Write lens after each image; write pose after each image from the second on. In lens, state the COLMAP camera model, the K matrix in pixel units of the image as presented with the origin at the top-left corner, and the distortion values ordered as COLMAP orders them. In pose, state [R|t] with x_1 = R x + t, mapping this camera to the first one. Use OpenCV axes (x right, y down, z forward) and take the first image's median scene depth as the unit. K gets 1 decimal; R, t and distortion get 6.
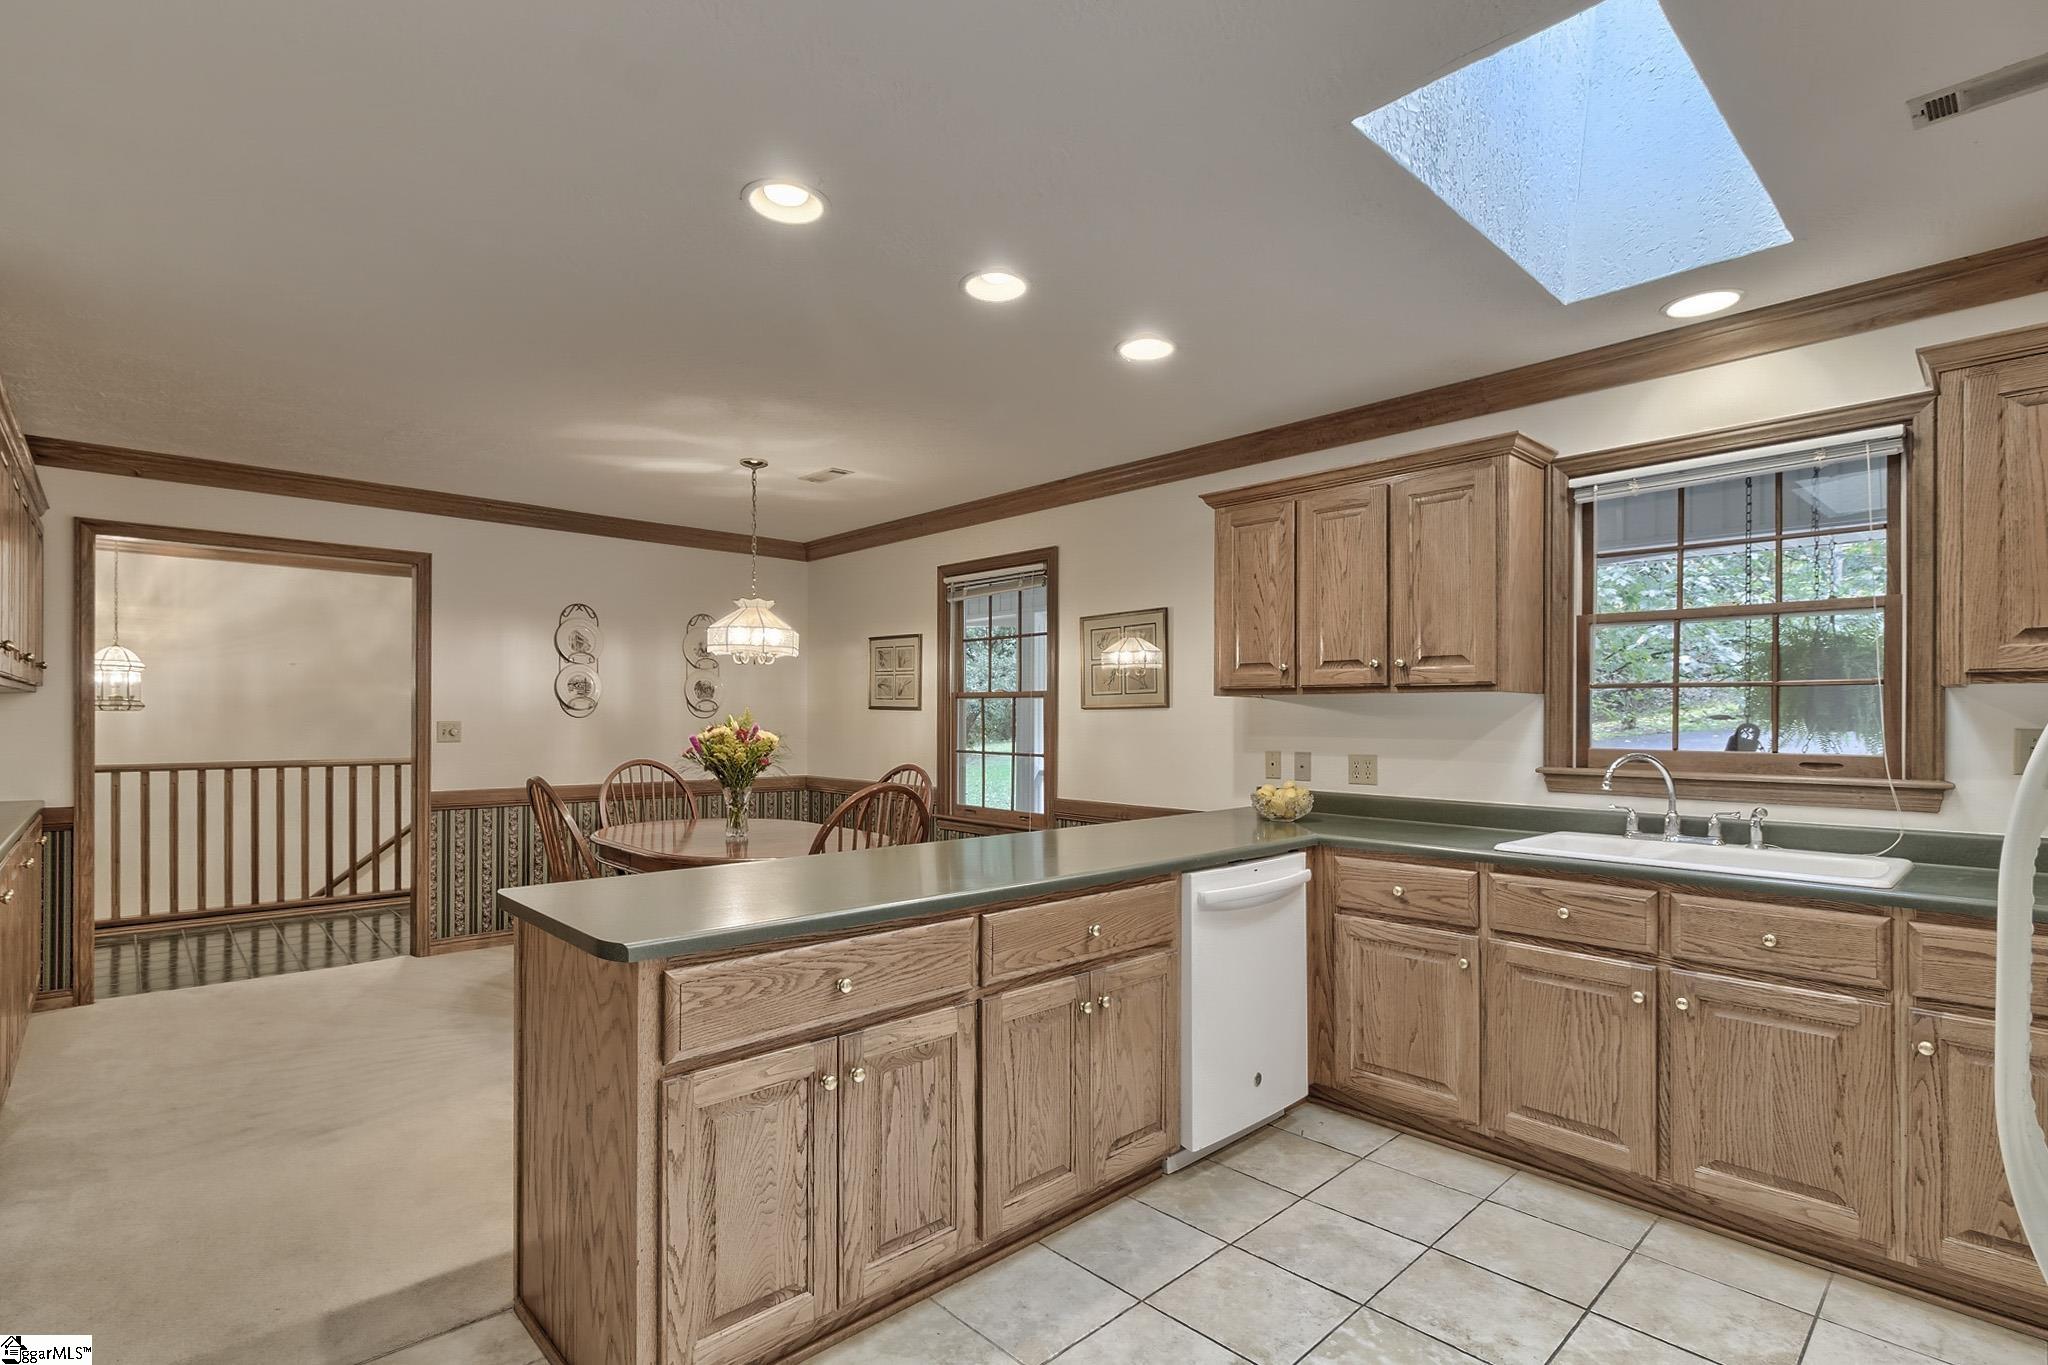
lens RADIAL K [[961.7, 0, 975.2], [0, 961.7, 712.8], [0, 0, 1]] dist [0.003048, 0.002059]
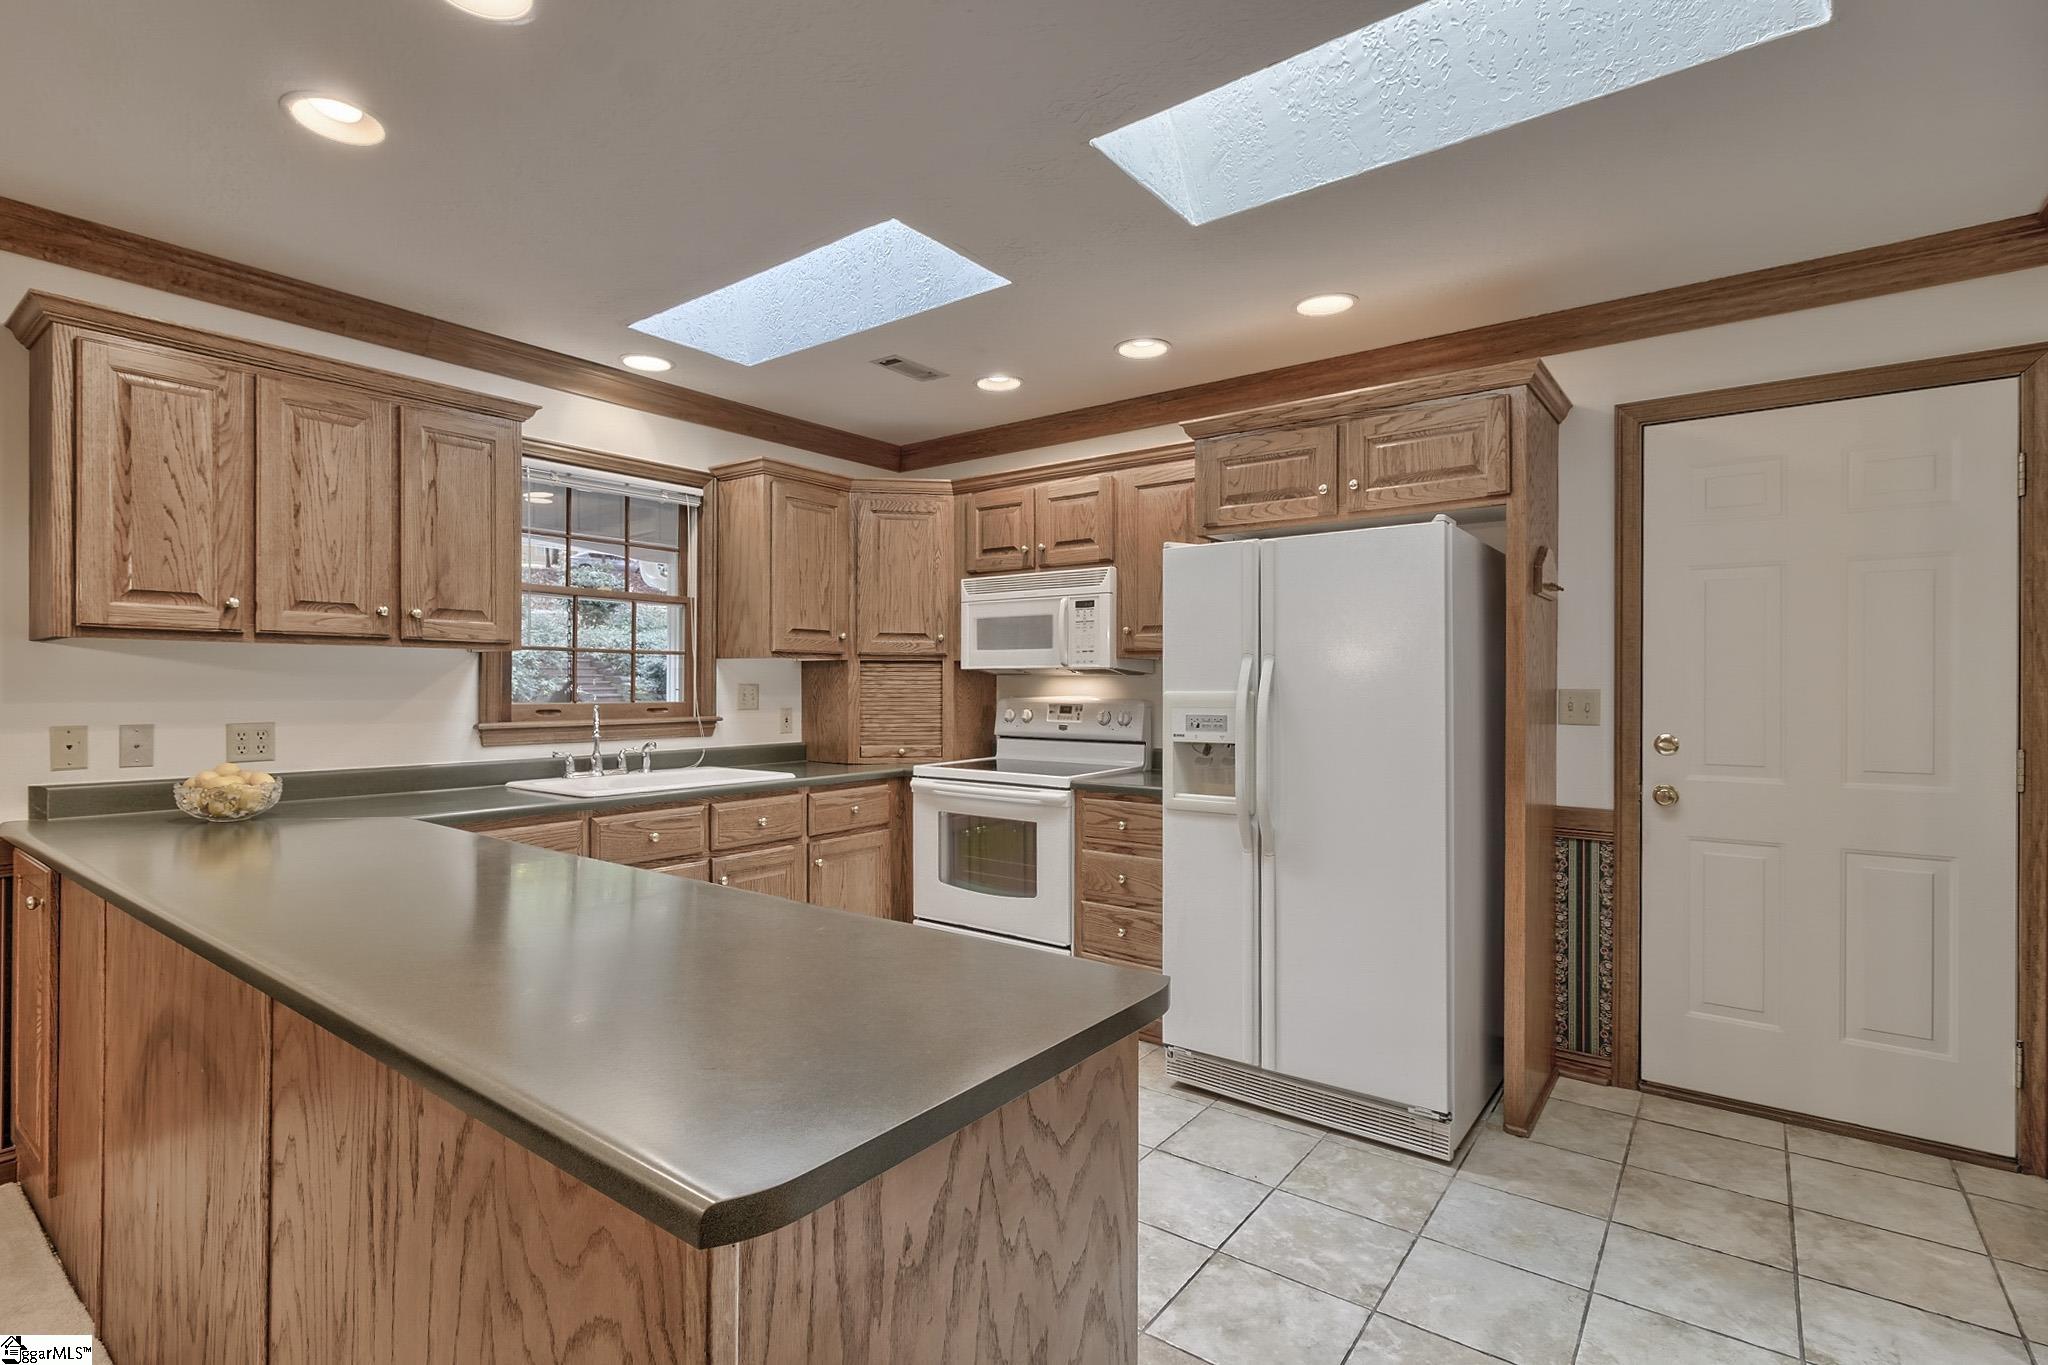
lens RADIAL K [[961.7, 0, 1017.1], [0, 961.7, 680.4], [0, 0, 1]] dist [0.003048, 0.002059]
pose [[-0.186779, -0.003820, 0.982394, -0.544866], [-0.011893, 0.999928, 0.001627, 0.001736], [-0.982330, -0.011380, -0.186811, 0.638011]]
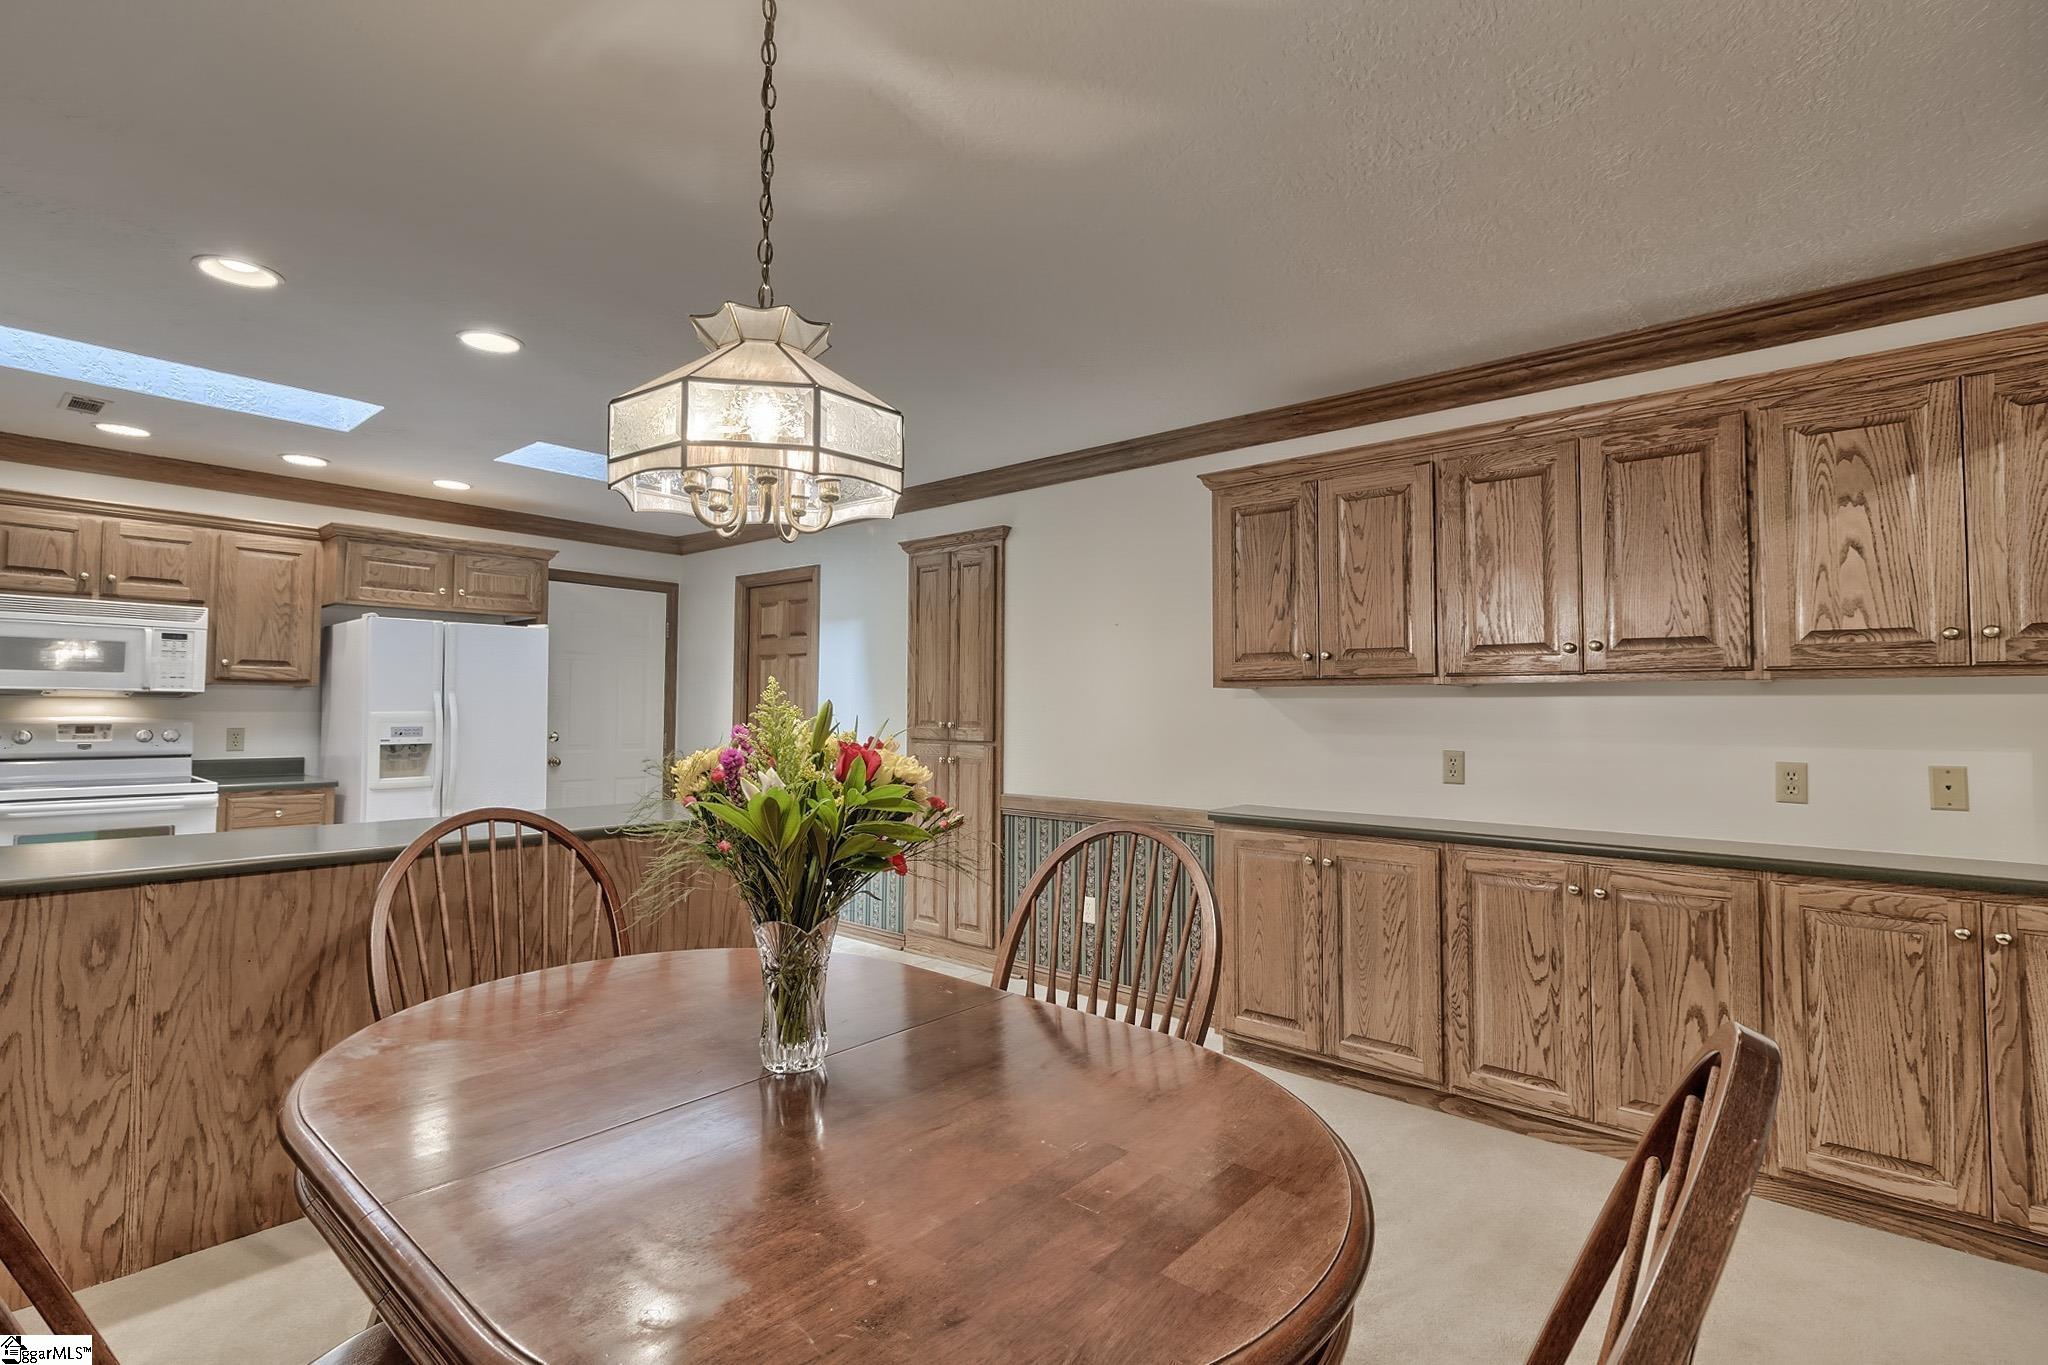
lens RADIAL K [[961.7, 0, 1011.3], [0, 961.7, 674.6], [0, 0, 1]] dist [0.003048, 0.002059]
pose [[-0.991324, -0.018334, -0.130159, -0.394107], [-0.011922, 0.998685, -0.049869, 0.017761], [0.130902, -0.047885, -0.990238, 1.879108]]
